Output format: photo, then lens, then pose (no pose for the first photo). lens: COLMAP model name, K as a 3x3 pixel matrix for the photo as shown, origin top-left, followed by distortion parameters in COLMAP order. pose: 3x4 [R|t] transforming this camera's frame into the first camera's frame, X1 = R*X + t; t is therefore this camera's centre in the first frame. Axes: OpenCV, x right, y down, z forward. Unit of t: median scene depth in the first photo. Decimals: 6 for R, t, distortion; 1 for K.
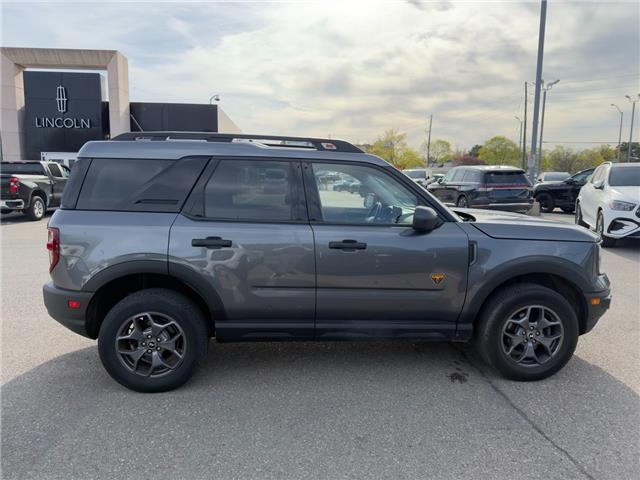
lens RADIAL K [[471.3, 0, 324.6], [0, 471.3, 239.5], [0, 0, 1]] dist [0.039860, -0.045849]
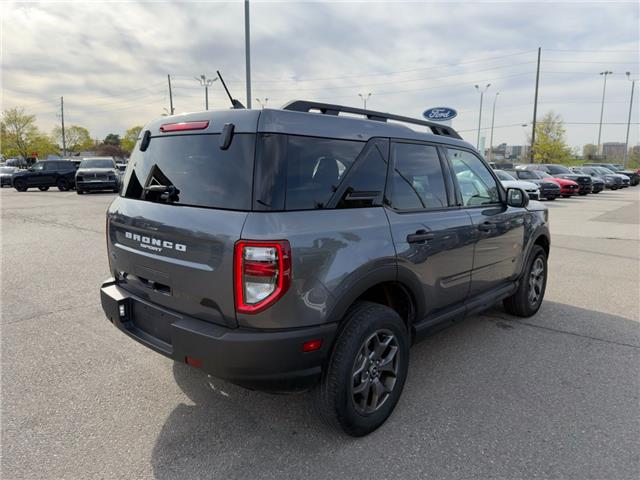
lens RADIAL K [[468.5, 0, 309.9], [0, 468.5, 243.3], [0, 0, 1]] dist [-0.003012, -0.007832]
pose [[0.706332, -0.111744, 0.699006, -0.092499], [0.091433, 0.993592, 0.066446, -0.005387], [-0.701951, 0.016979, 0.712022, 0.048198]]
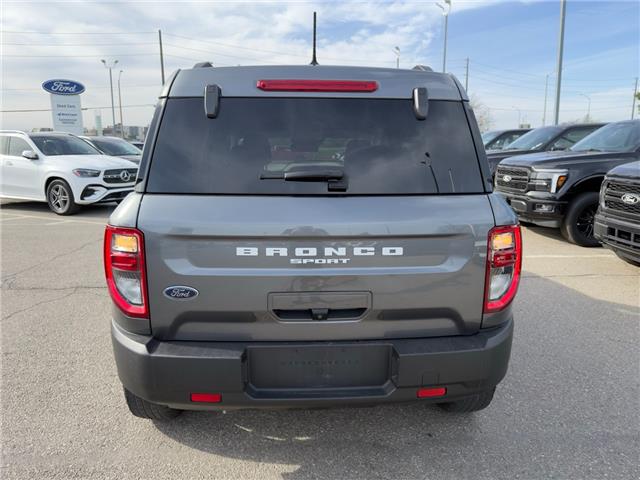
lens RADIAL K [[473.9, 0, 322.4], [0, 473.9, 234.8], [0, 0, 1]] dist [0.004349, -0.033986]
pose [[-0.026998, -0.178956, 0.983487, -0.107327], [0.131506, 0.974659, 0.180960, -0.013472], [-0.990948, 0.134220, -0.002780, 0.112987]]
